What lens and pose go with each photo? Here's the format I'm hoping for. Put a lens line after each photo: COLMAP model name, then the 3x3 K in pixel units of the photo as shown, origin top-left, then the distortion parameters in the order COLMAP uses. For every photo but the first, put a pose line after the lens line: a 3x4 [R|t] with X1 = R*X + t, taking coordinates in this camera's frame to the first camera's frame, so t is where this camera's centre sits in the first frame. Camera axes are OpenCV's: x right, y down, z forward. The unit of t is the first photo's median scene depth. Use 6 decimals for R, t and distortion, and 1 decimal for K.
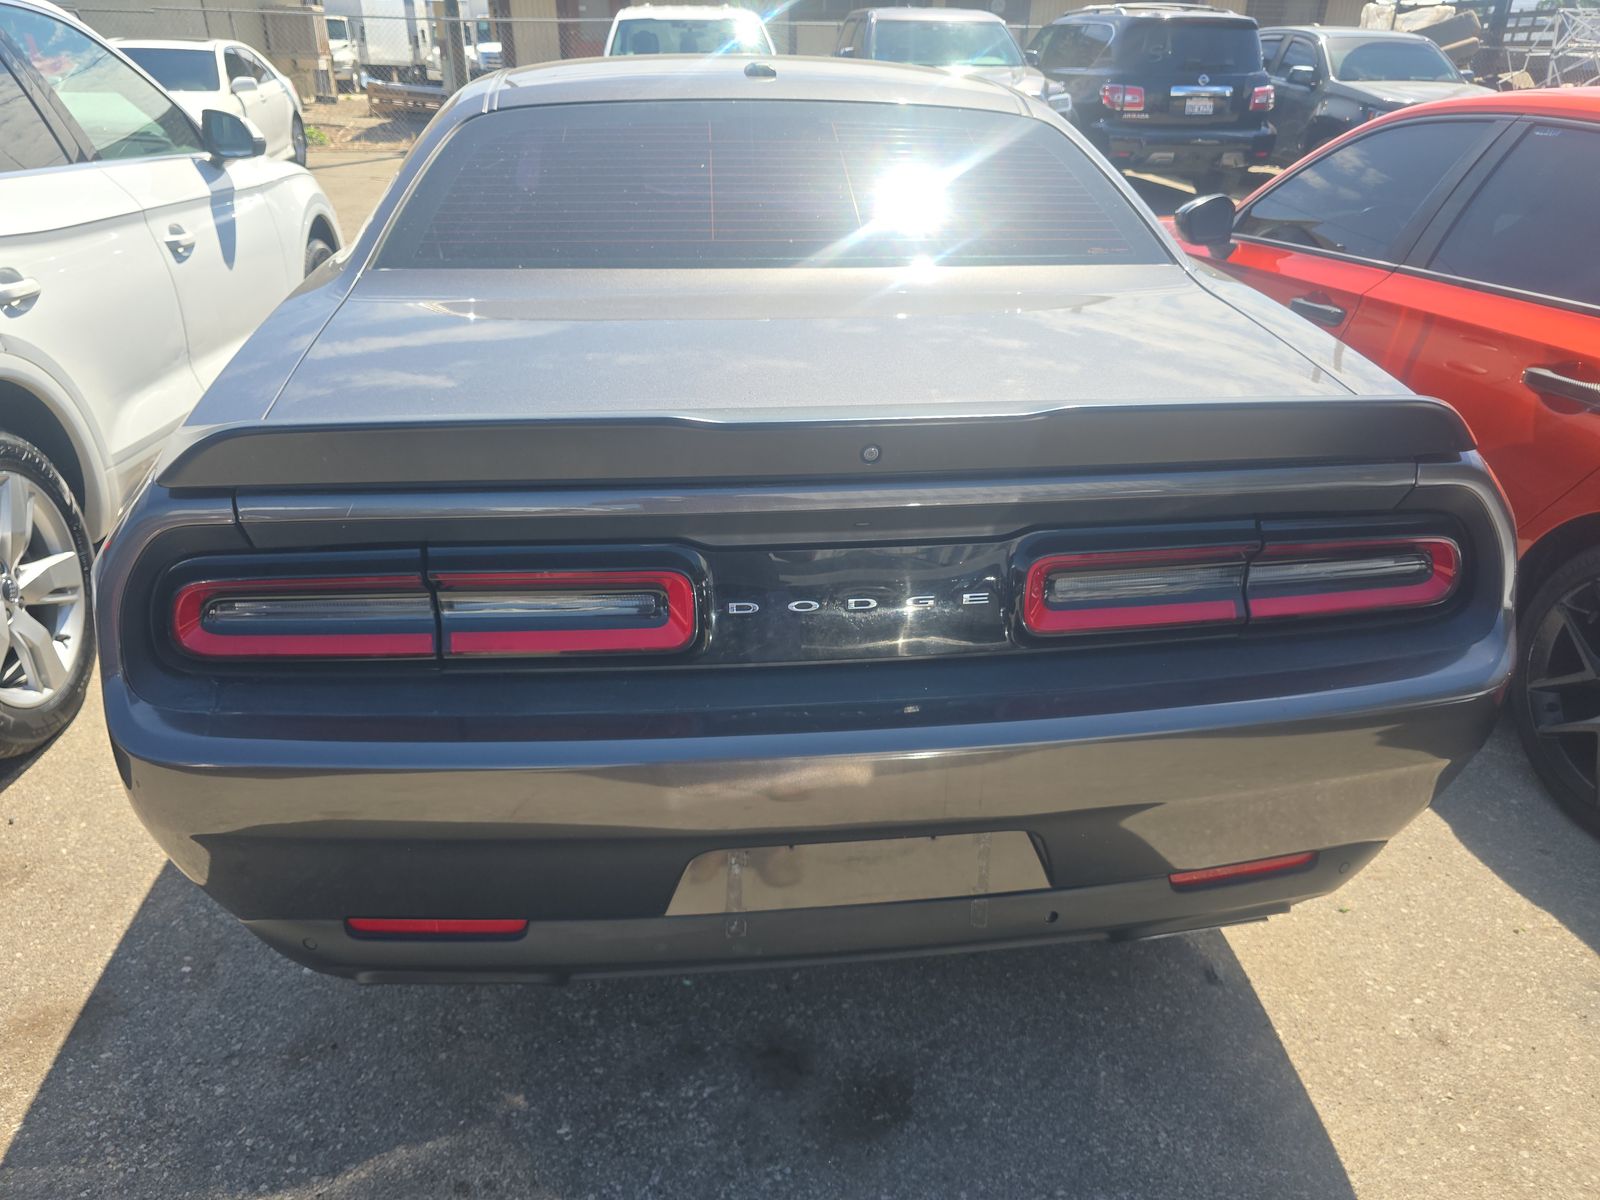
lens RADIAL K [[1108.9, 0, 800.0], [0, 1108.9, 600.0], [0, 0, 1]] dist [0.005130, 0.003441]
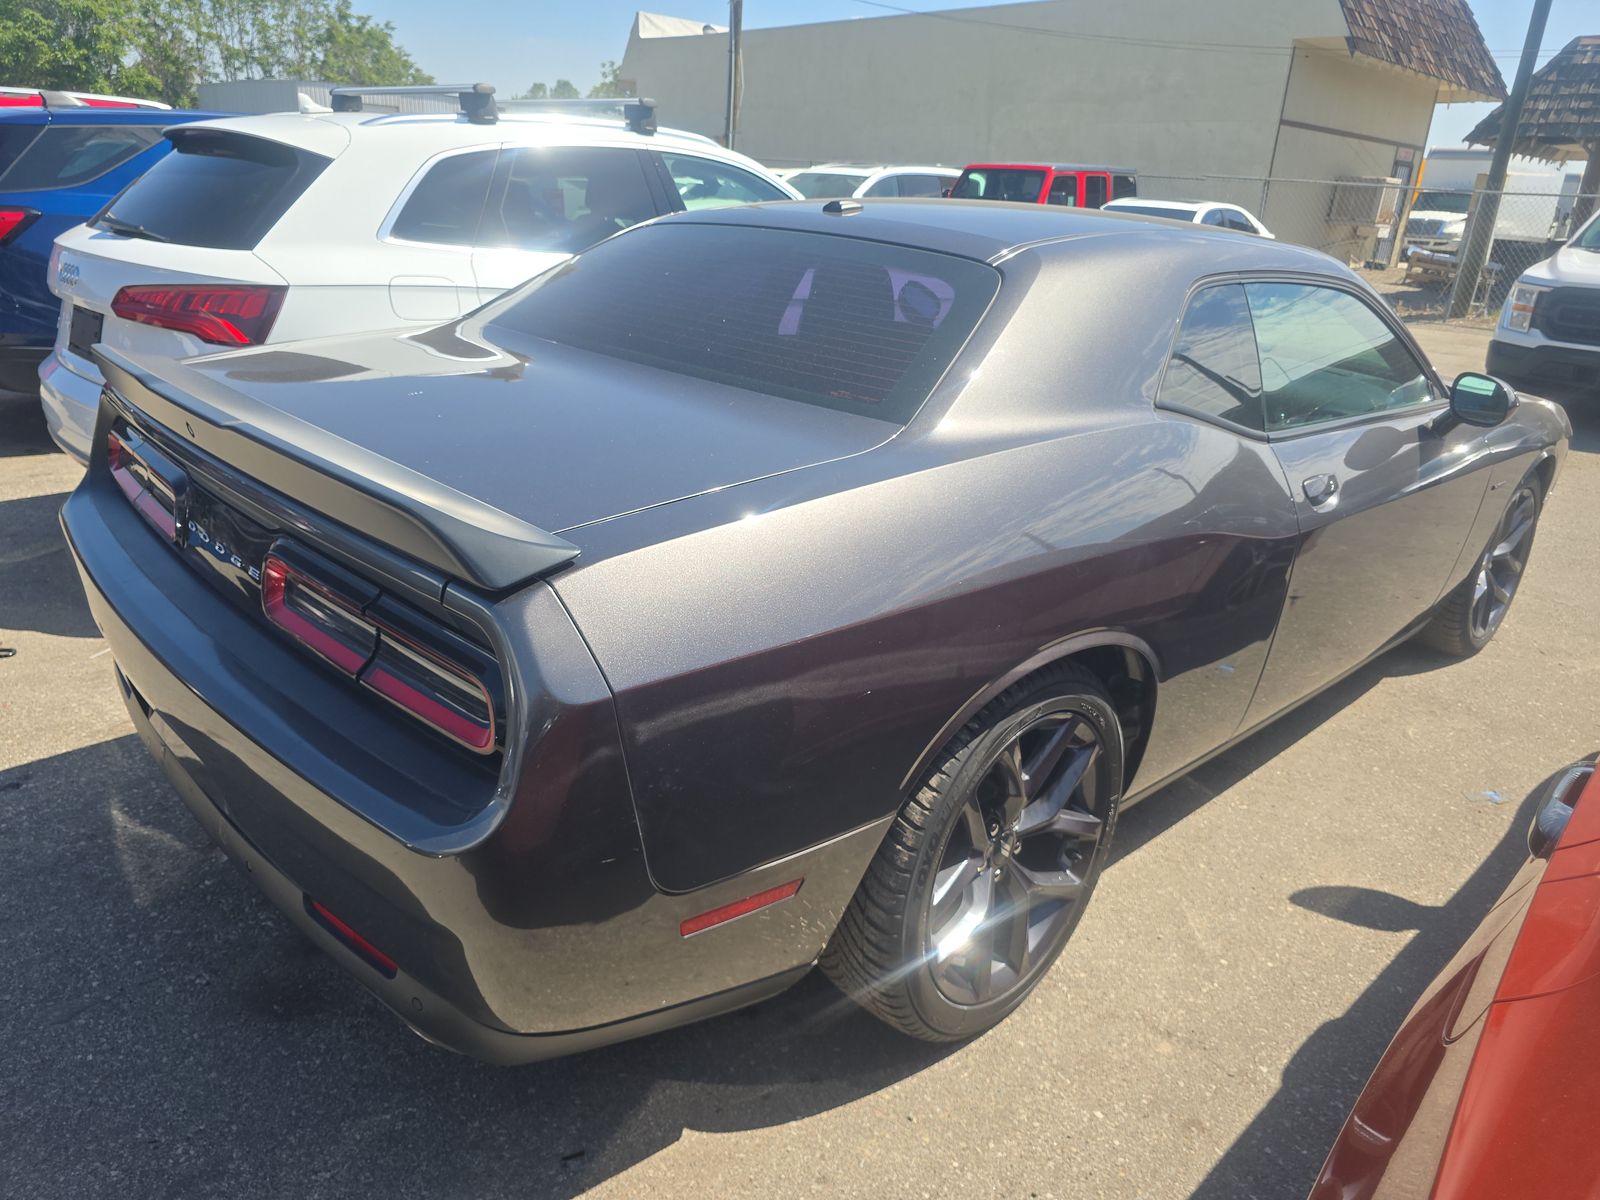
lens RADIAL K [[1108.9, 0, 800.0], [0, 1108.9, 600.0], [0, 0, 1]] dist [0.005130, 0.003441]
pose [[0.595330, 0.297824, -0.746246, 0.919115], [-0.392690, 0.918134, 0.053149, -0.175786], [0.700983, 0.261402, 0.663545, 0.379801]]
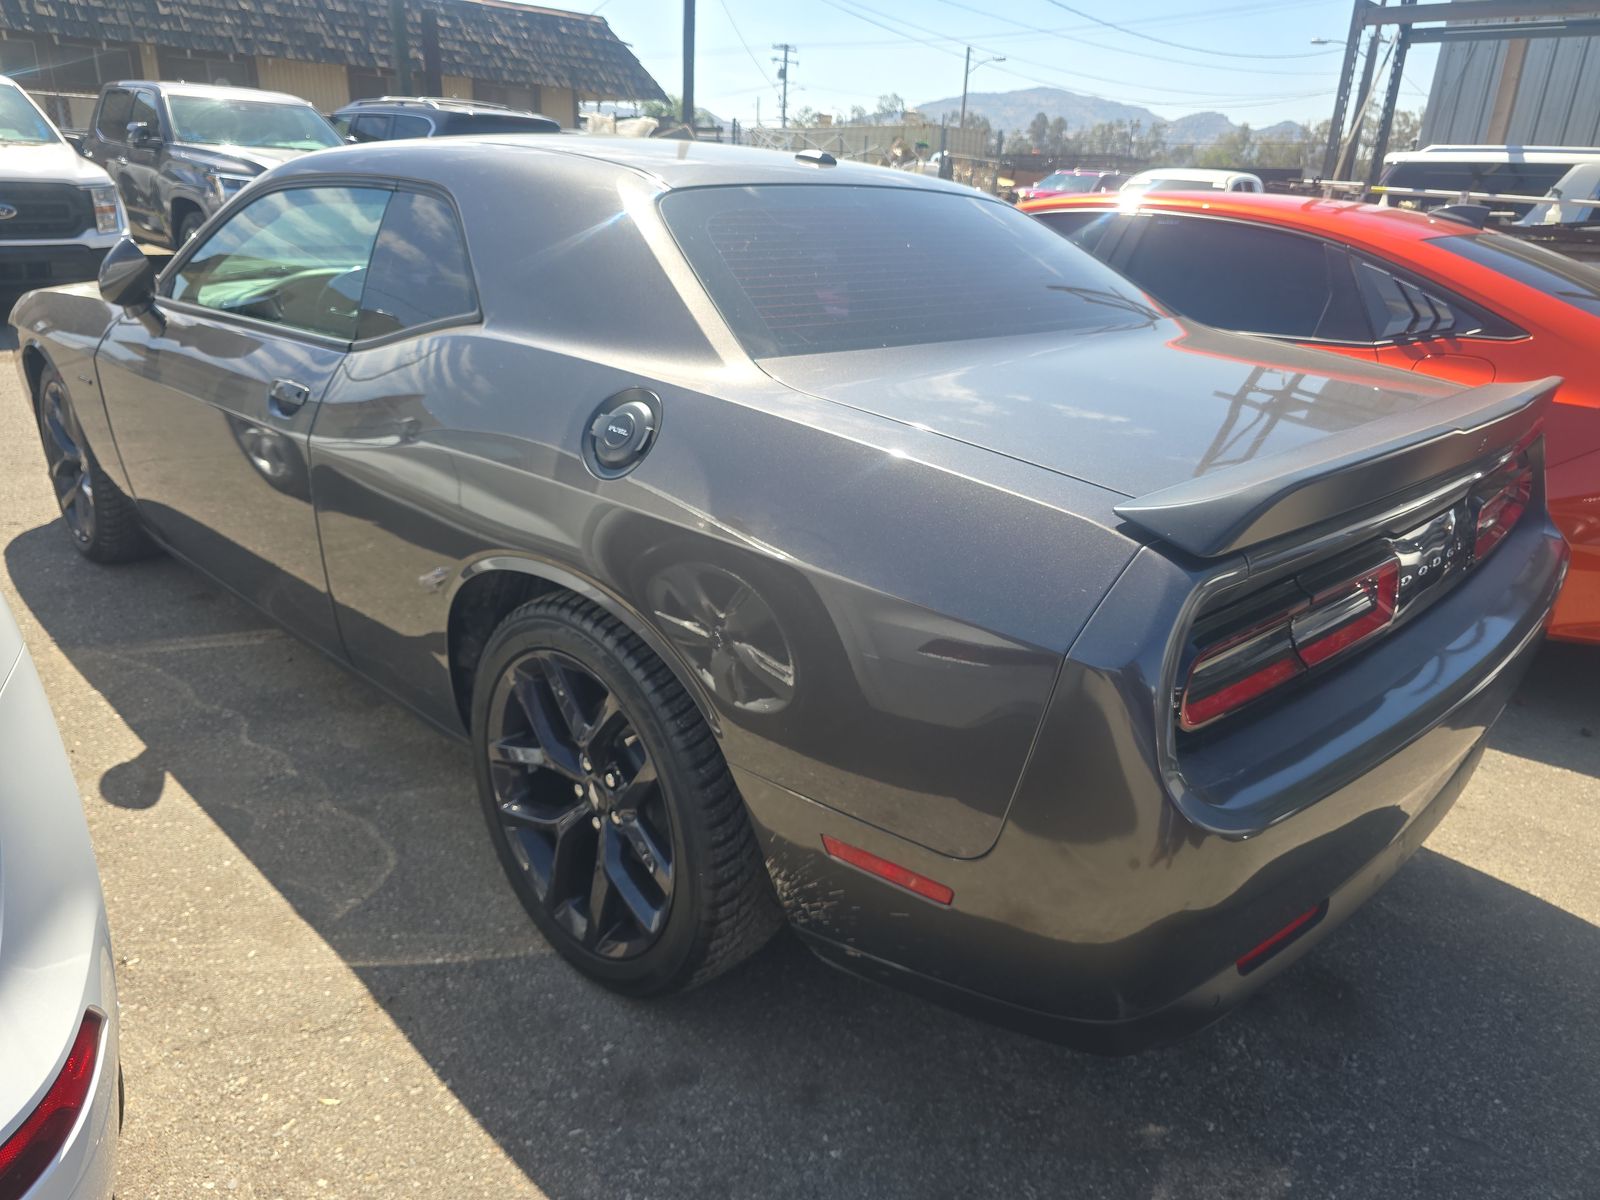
lens RADIAL K [[1108.9, 0, 800.0], [0, 1108.9, 600.0], [0, 0, 1]] dist [0.005130, 0.003441]
pose [[0.777488, -0.204652, 0.594667, -0.807496], [0.245752, 0.969255, 0.012261, -0.093181], [-0.578894, 0.136608, 0.803878, 0.234265]]
